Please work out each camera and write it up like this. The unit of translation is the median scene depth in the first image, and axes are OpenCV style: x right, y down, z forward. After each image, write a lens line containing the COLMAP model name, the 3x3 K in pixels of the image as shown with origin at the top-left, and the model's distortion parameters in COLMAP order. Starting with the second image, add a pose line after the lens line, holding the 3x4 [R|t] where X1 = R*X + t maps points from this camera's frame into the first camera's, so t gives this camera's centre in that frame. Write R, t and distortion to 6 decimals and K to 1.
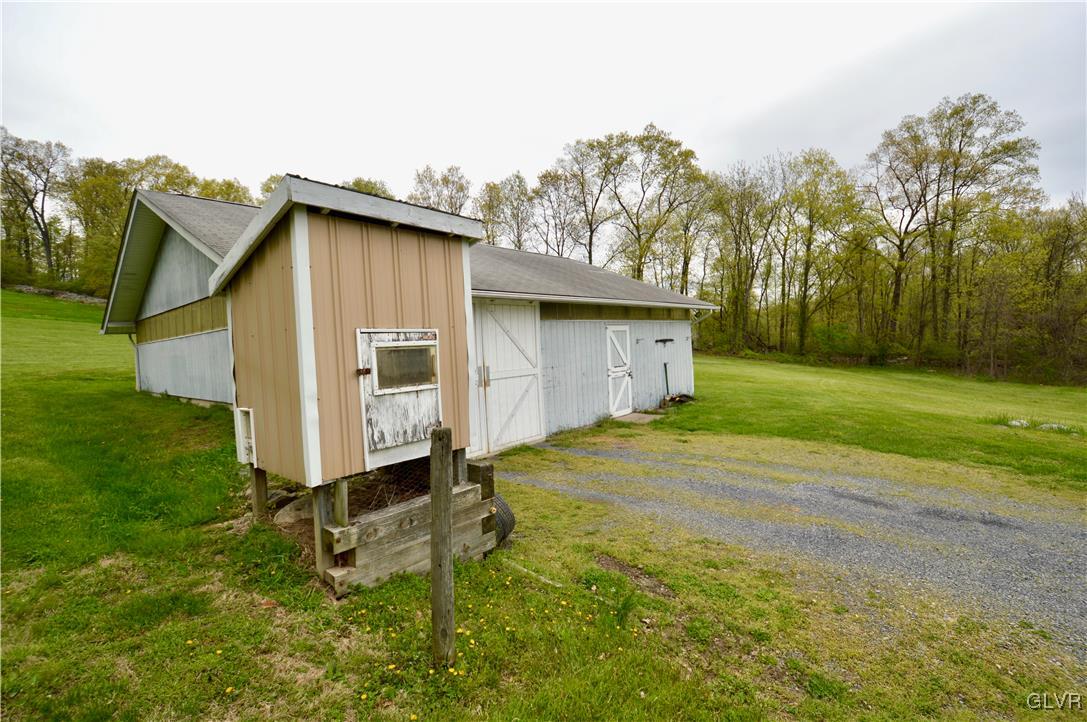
lens RADIAL K [[476.5, 0, 548.5], [0, 476.5, 358.4], [0, 0, 1]] dist [0.014761, -0.020019]
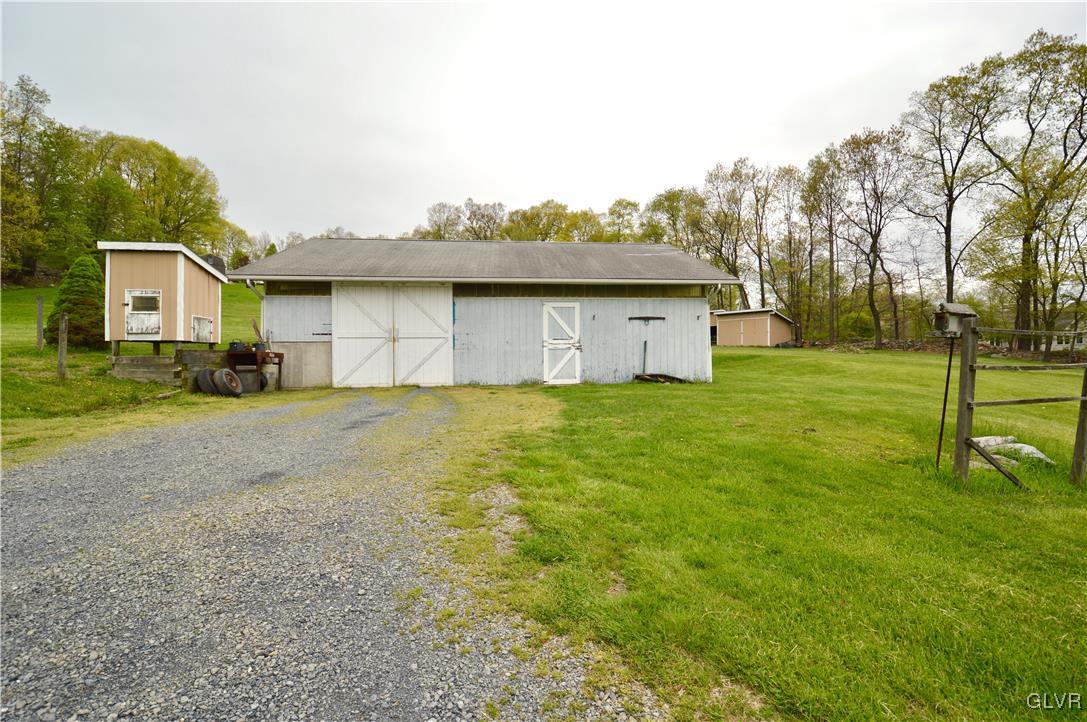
lens RADIAL K [[476.5, 0, 548.5], [0, 476.5, 358.4], [0, 0, 1]] dist [0.014761, -0.020019]
pose [[0.727979, 0.043265, -0.684233, 0.866186], [-0.049346, 0.998725, 0.010650, 0.049613], [0.683822, 0.026012, 0.729185, 0.172317]]
